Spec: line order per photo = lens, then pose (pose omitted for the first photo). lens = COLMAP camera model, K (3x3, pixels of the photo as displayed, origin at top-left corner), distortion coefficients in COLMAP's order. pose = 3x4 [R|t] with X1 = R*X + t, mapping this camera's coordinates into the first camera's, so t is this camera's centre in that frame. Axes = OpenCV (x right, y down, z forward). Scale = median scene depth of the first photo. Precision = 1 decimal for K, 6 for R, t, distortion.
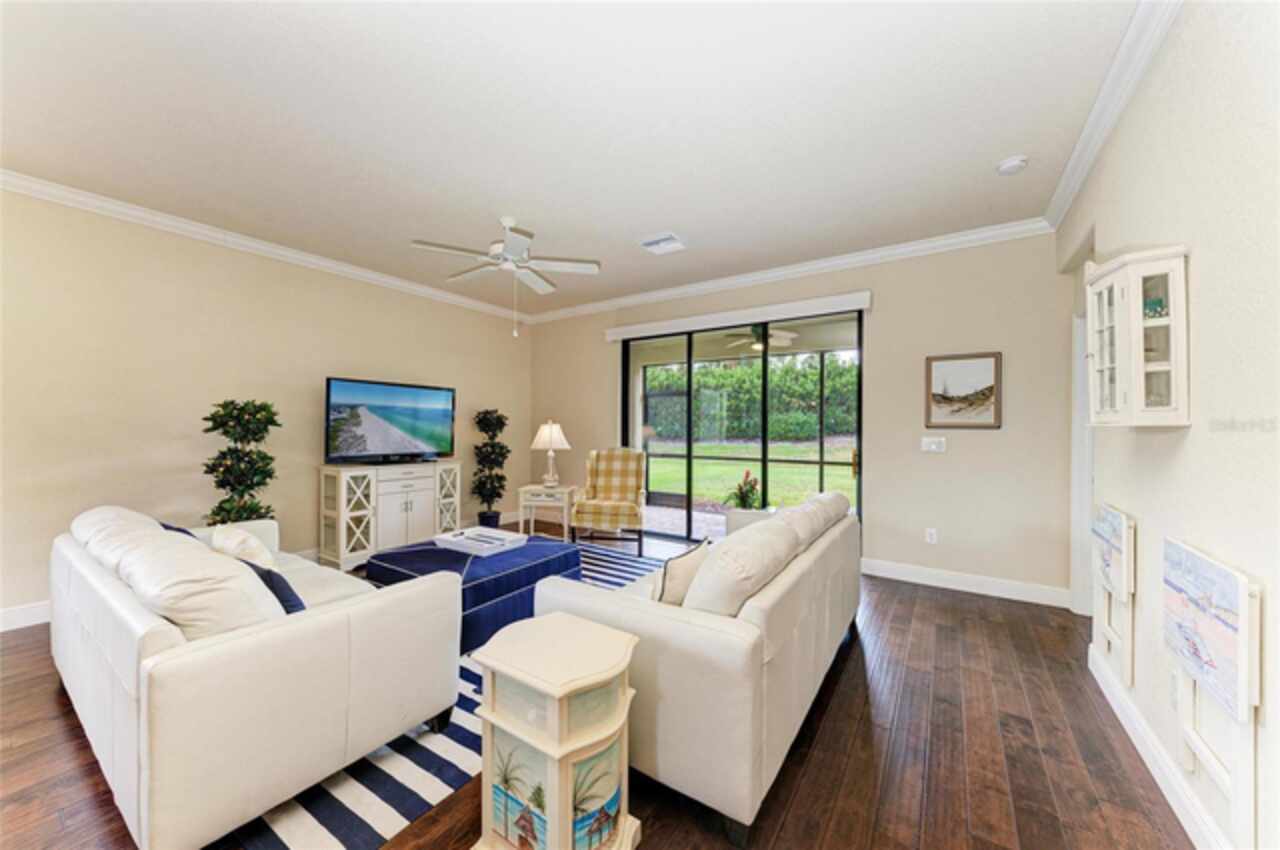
lens RADIAL K [[453.2, 0, 640.0], [0, 453.2, 425.0], [0, 0, 1]] dist [0.009636, -0.000226]
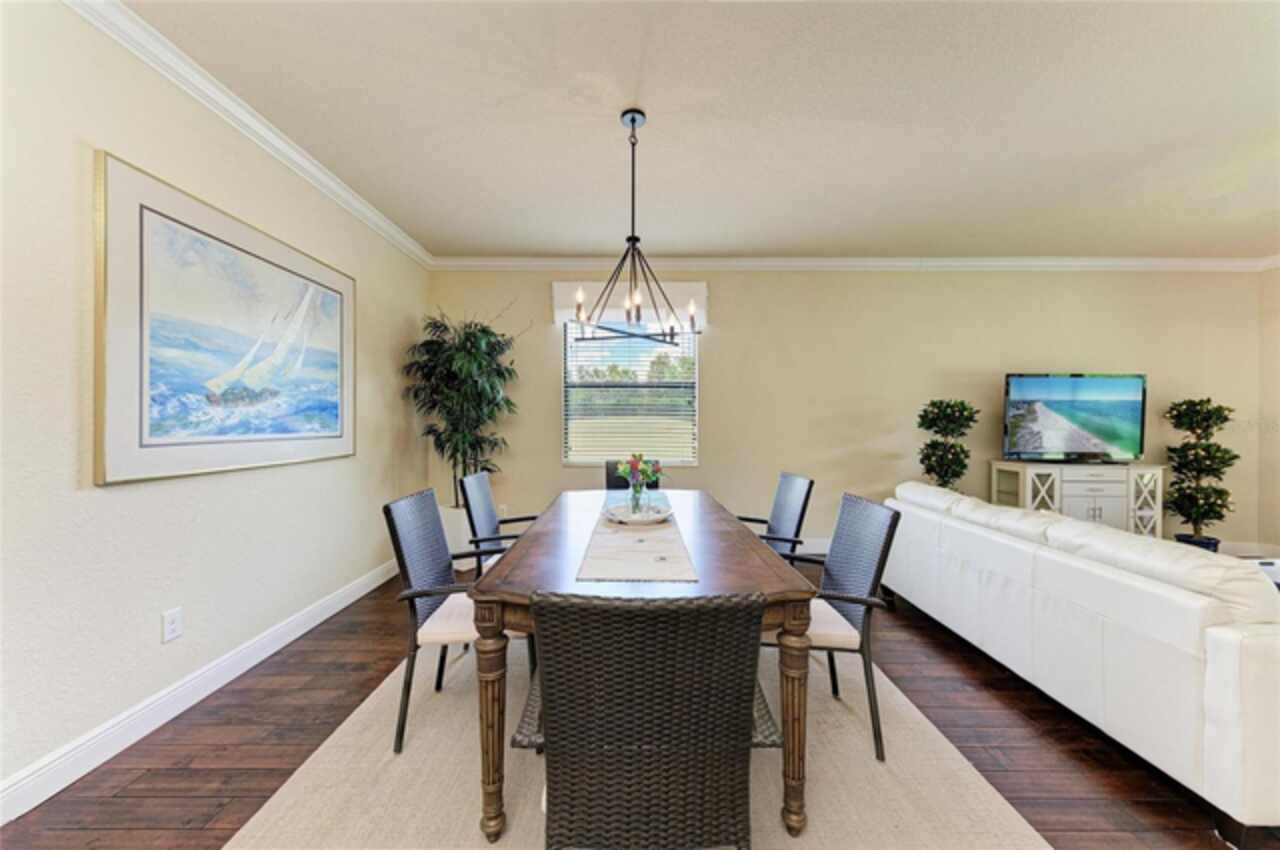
lens RADIAL K [[453.2, 0, 640.0], [0, 453.2, 425.0], [0, 0, 1]] dist [0.009636, -0.000226]
pose [[0.562927, 0.005887, -0.826486, -0.241299], [0.004183, 0.999942, 0.009972, -0.003982], [0.826496, -0.009071, 0.562869, -0.204873]]
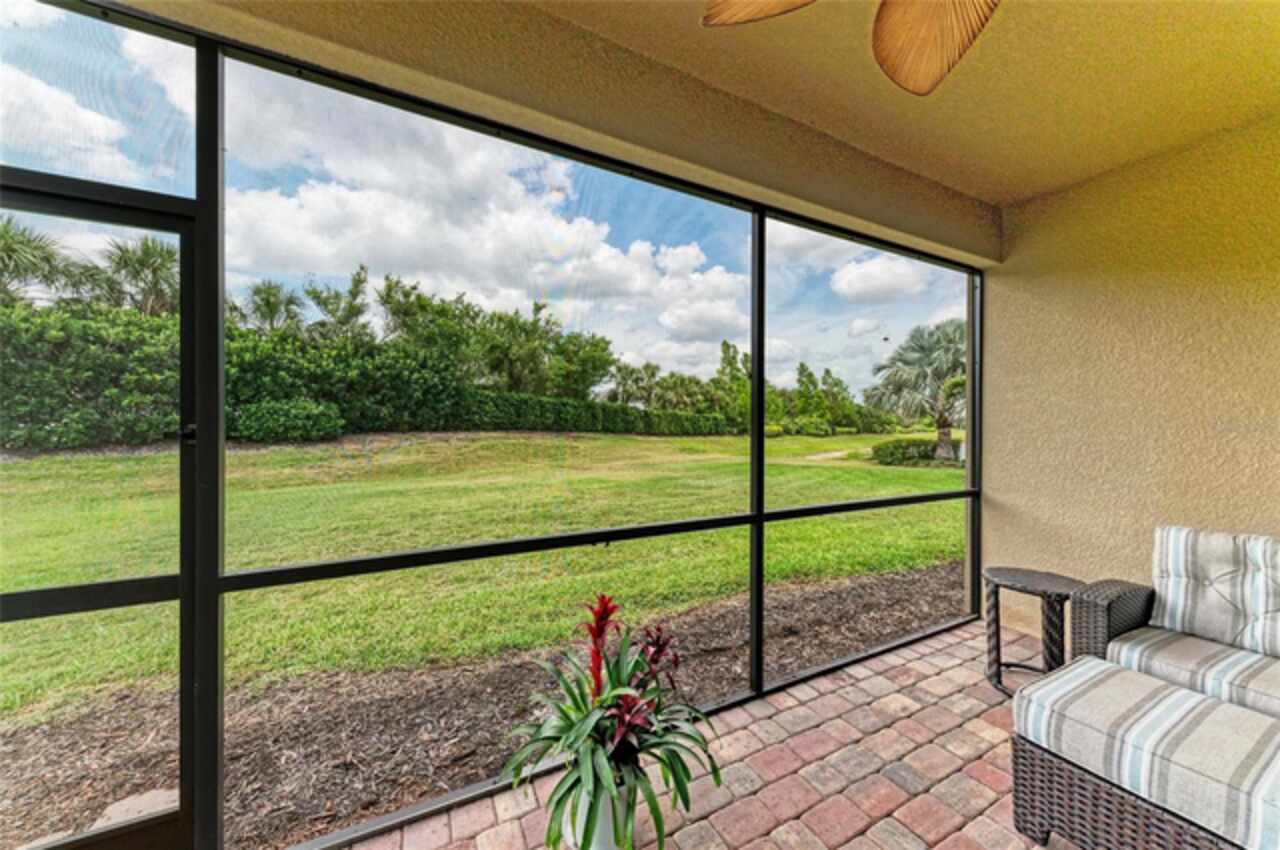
lens RADIAL K [[439.4, 0, 640.0], [0, 439.4, 425.0], [0, 0, 1]] dist [0.014022, -0.000388]
pose [[0.465914, 0.001142, 0.884829, -0.011729], [-0.004621, 0.999989, 0.001143, 0.027379], [-0.884818, -0.004621, 0.465914, 1.213341]]
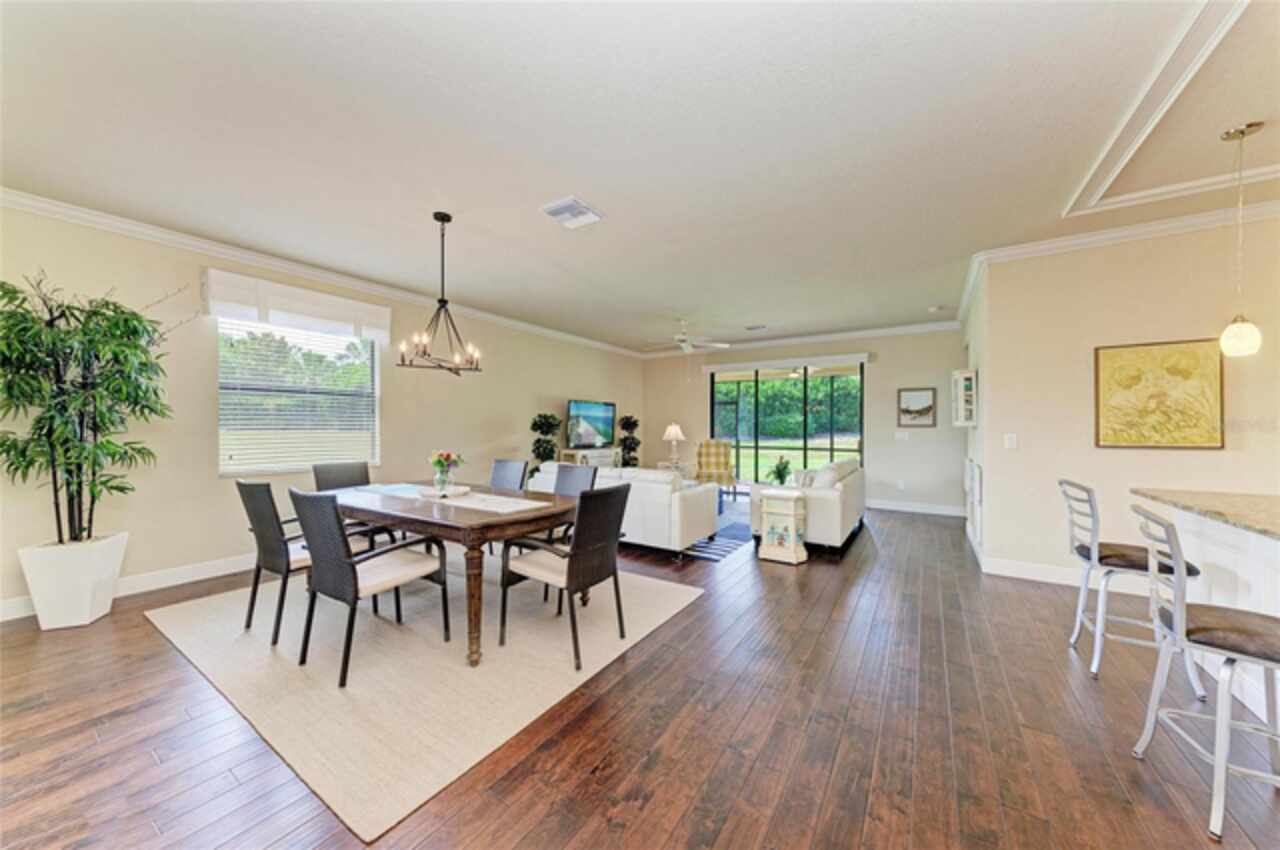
lens RADIAL K [[439.4, 0, 640.0], [0, 439.4, 425.0], [0, 0, 1]] dist [0.014022, -0.000388]
pose [[0.999863, -0.003242, 0.016259, -0.345023], [0.003202, 0.999992, 0.002447, -0.006502], [-0.016267, -0.002395, 0.999865, -0.596625]]
